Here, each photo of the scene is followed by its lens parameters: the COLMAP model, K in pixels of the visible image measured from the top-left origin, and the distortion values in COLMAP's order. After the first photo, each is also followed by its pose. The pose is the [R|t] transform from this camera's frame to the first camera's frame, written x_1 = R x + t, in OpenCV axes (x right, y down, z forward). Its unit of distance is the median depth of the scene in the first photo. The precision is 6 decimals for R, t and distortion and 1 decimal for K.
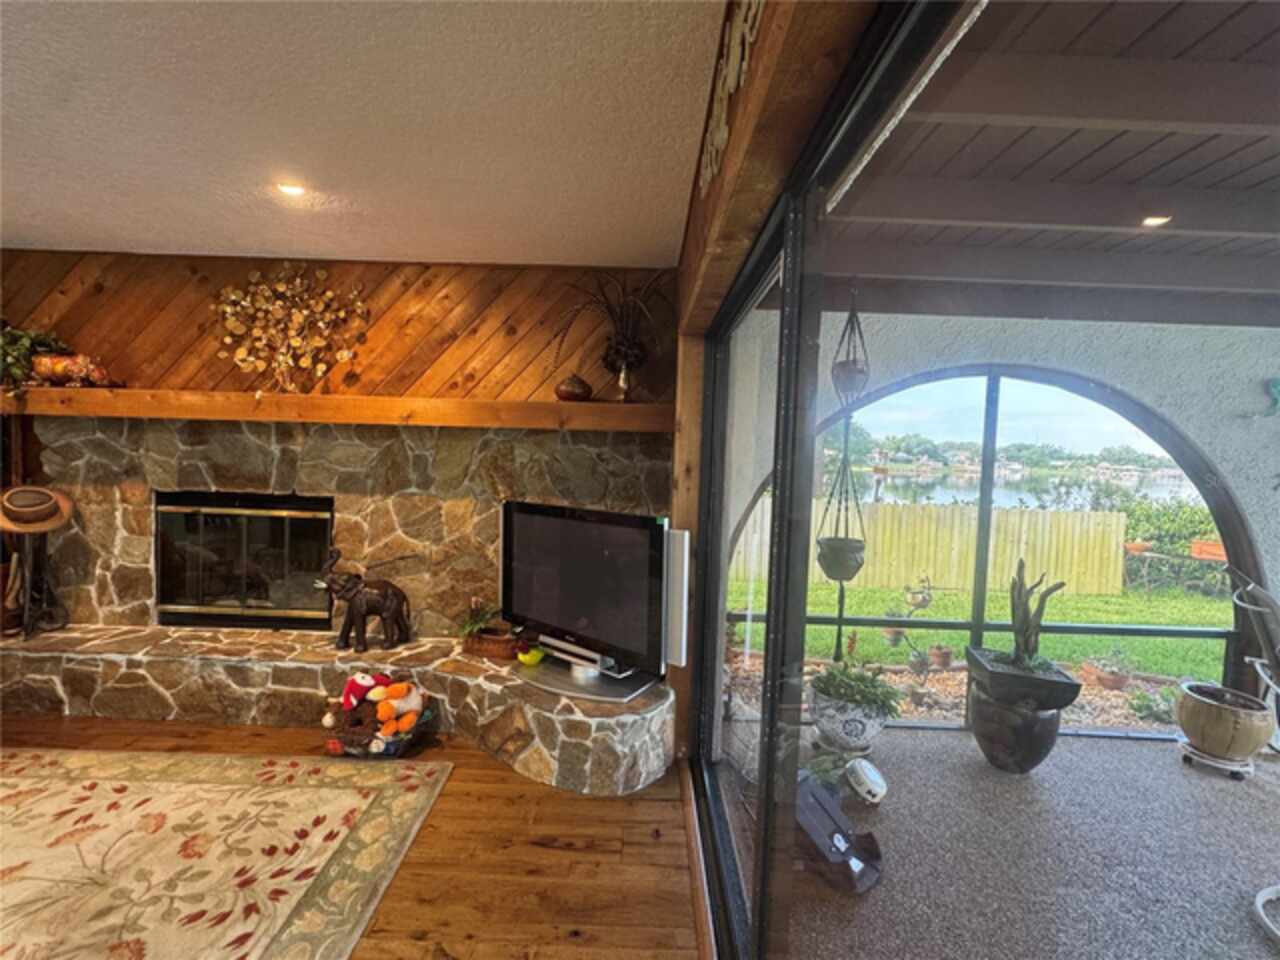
lens RADIAL K [[589.4, 0, 644.1], [0, 589.4, 481.7], [0, 0, 1]] dist [-0.009825, -0.000099]
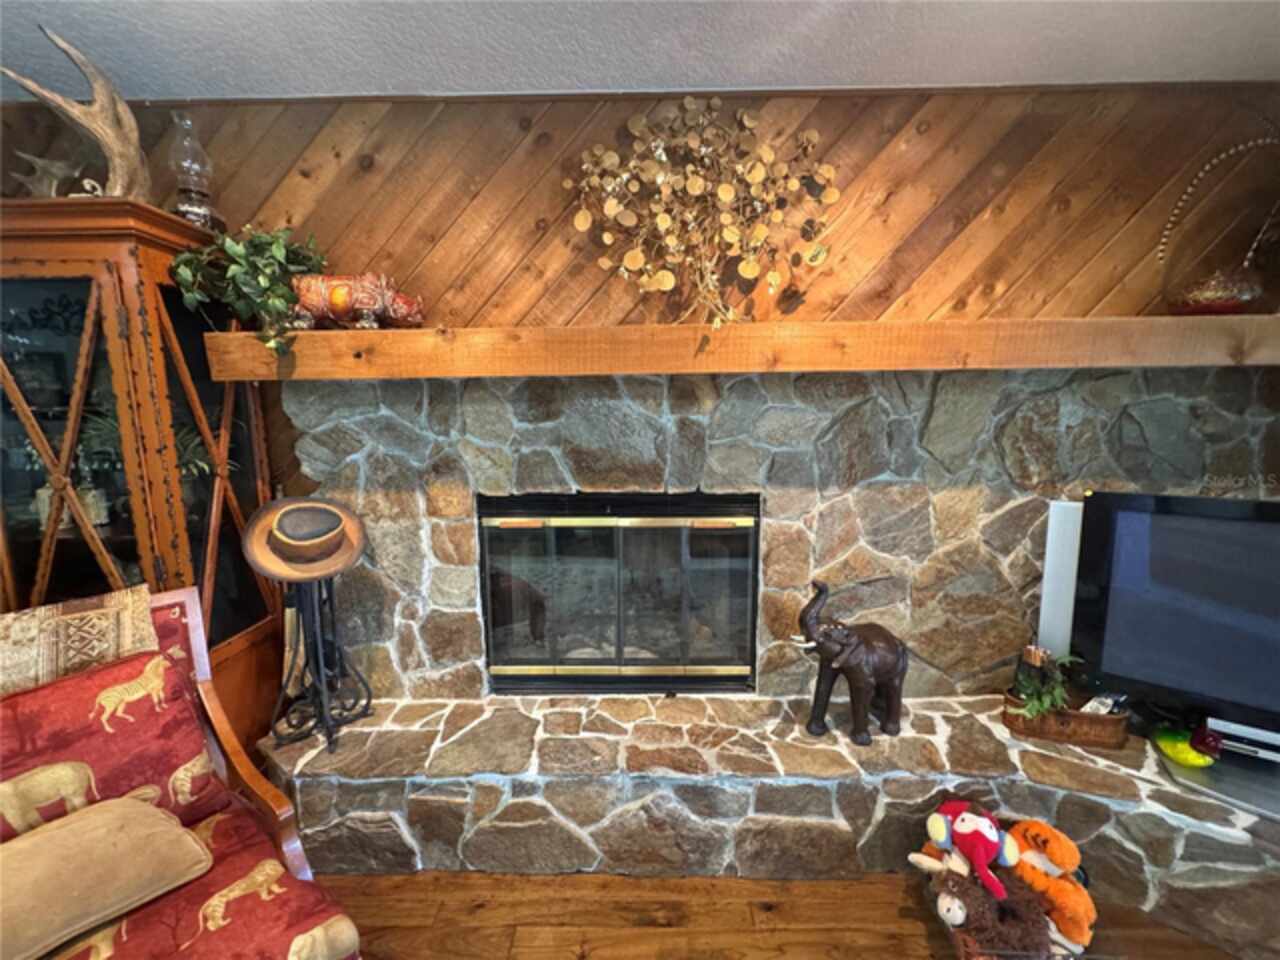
lens RADIAL K [[516.6, 0, 637.8], [0, 516.6, 481.9], [0, 0, 1]] dist [-0.008559, 0.000841]
pose [[0.998932, -0.041942, -0.019360, -0.655186], [0.043546, 0.994845, 0.091581, -0.043264], [0.015419, -0.092326, 0.995609, 0.447548]]
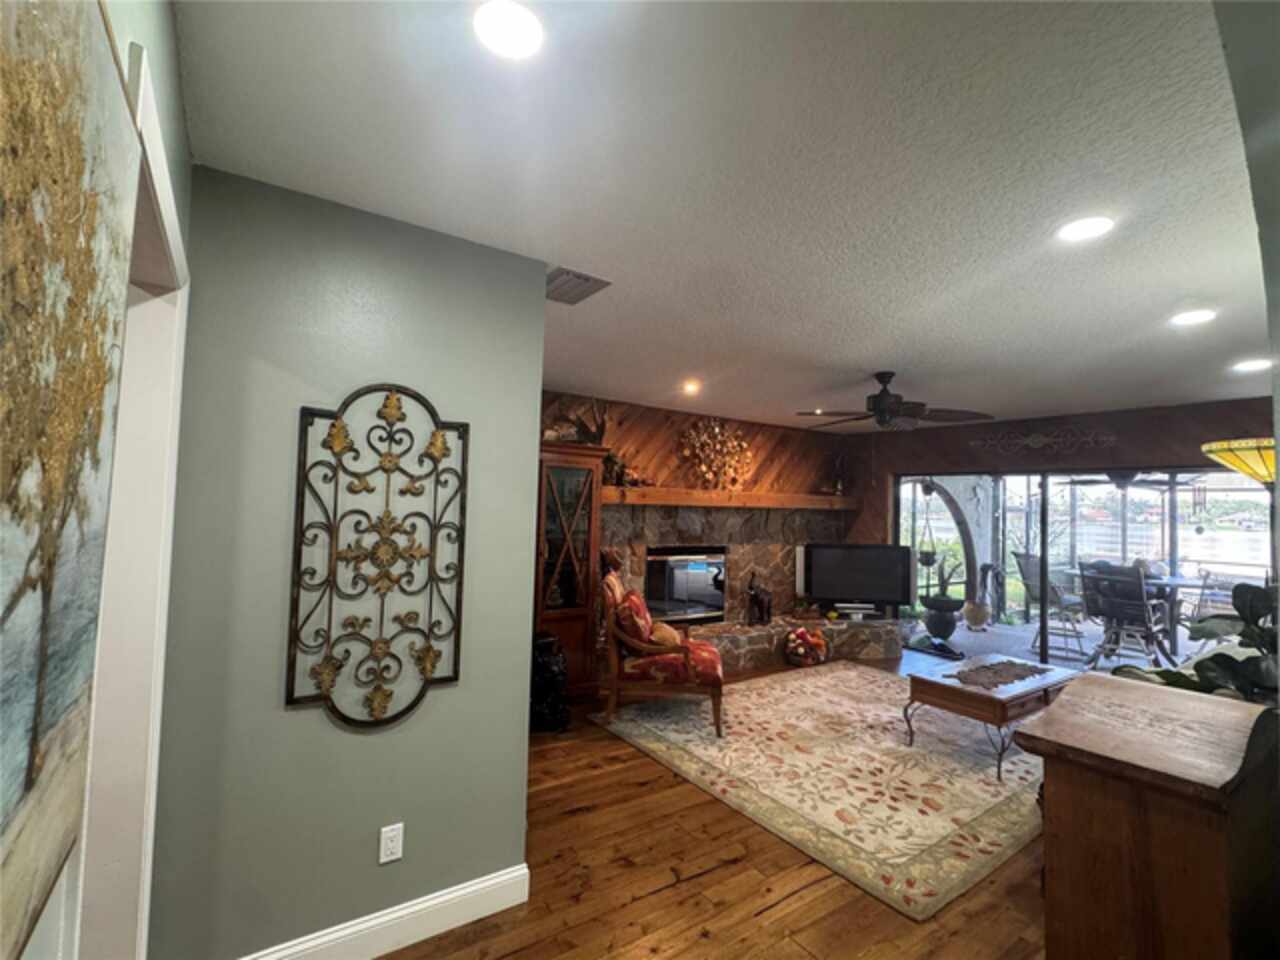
lens RADIAL K [[589.4, 0, 644.4], [0, 589.4, 477.3], [0, 0, 1]] dist [-0.009825, -0.000099]
pose [[0.819258, 0.018676, 0.573121, -1.802672], [0.025218, 0.997329, -0.068547, -0.068314], [-0.572870, 0.070611, 0.816599, -0.362379]]
